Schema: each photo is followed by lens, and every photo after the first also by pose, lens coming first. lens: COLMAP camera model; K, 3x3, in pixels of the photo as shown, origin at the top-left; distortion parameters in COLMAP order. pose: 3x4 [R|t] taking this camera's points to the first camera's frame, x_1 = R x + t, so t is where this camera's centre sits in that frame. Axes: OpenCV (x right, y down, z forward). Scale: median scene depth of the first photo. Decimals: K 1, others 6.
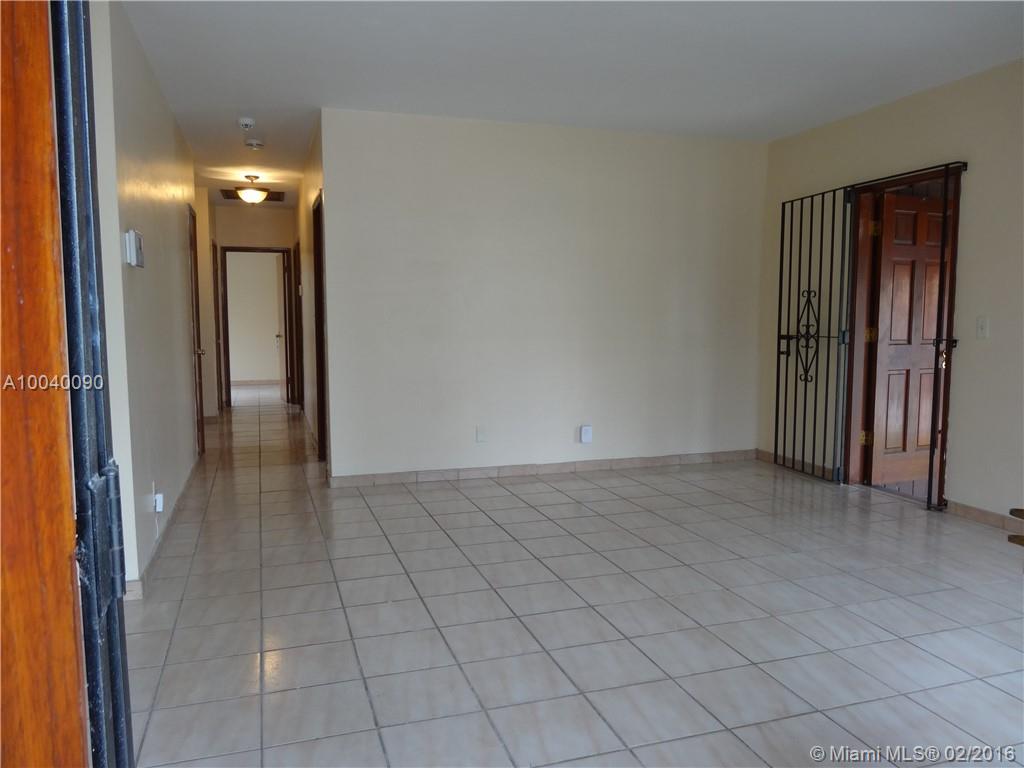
lens RADIAL K [[747.5, 0, 512.0], [0, 747.5, 384.0], [0, 0, 1]] dist [-0.004783, -0.007673]
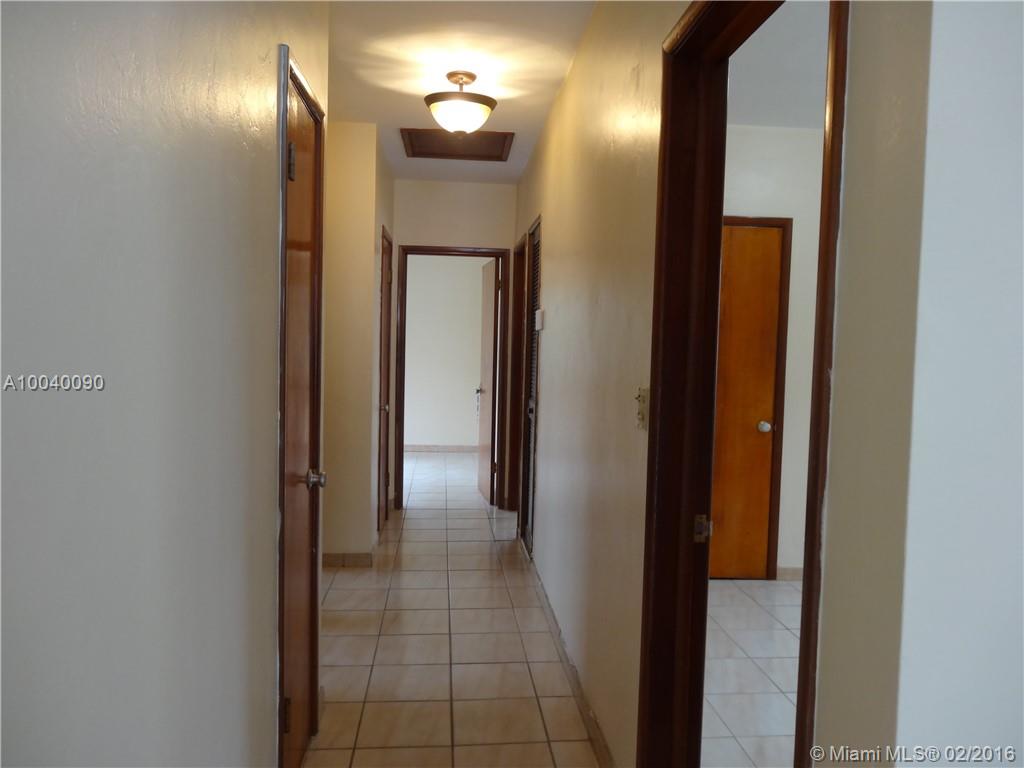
lens RADIAL K [[747.5, 0, 512.0], [0, 747.5, 384.0], [0, 0, 1]] dist [-0.004783, -0.007673]
pose [[0.972472, 0.038392, -0.229834, -0.160273], [-0.047471, 0.998290, -0.034101, -0.055986], [0.228132, 0.044072, 0.972632, 0.443811]]
